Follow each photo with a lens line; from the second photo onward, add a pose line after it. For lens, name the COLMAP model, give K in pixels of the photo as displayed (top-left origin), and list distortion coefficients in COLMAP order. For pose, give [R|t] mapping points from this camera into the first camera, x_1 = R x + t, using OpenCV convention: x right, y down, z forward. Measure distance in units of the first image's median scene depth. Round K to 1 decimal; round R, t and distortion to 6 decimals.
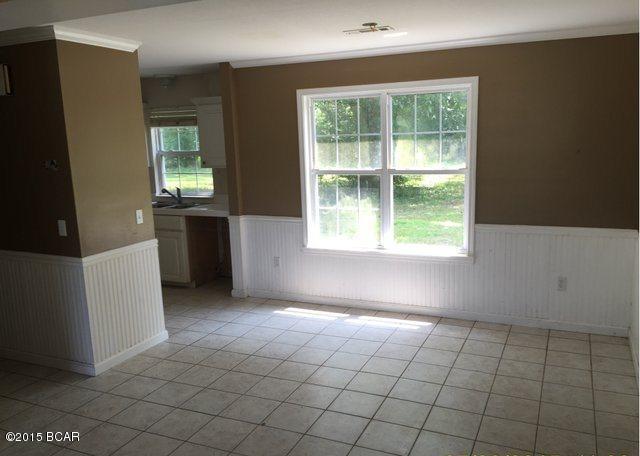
lens RADIAL K [[560.6, 0, 319.5], [0, 560.6, 229.8], [0, 0, 1]] dist [0.067885, -0.096456]
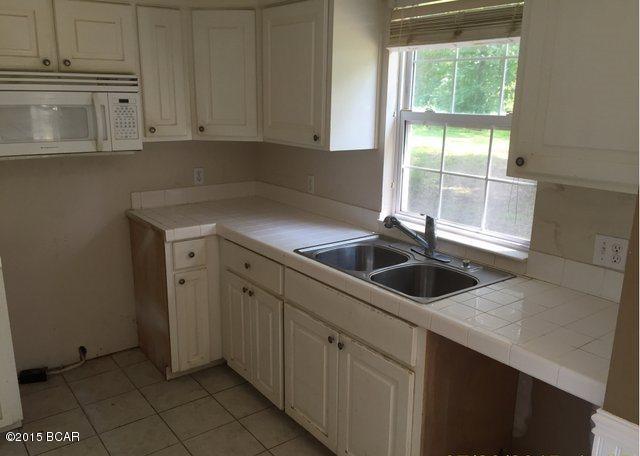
lens RADIAL K [[560.6, 0, 319.6], [0, 560.6, 232.1], [0, 0, 1]] dist [0.067885, -0.096456]
pose [[0.877540, 0.172133, -0.447541, -0.151251], [-0.133631, 0.984160, 0.116502, -0.098747], [0.460506, -0.042430, 0.886642, 0.653312]]
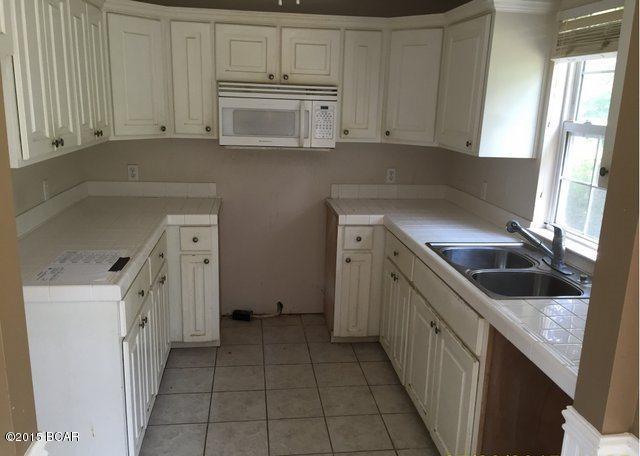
lens RADIAL K [[560.6, 0, 317.4], [0, 560.6, 230.7], [0, 0, 1]] dist [0.067885, -0.096456]
pose [[0.522465, 0.255781, -0.813392, -0.034011], [-0.198268, 0.964242, 0.175864, -0.107022], [0.829289, 0.069387, 0.554496, 0.680279]]
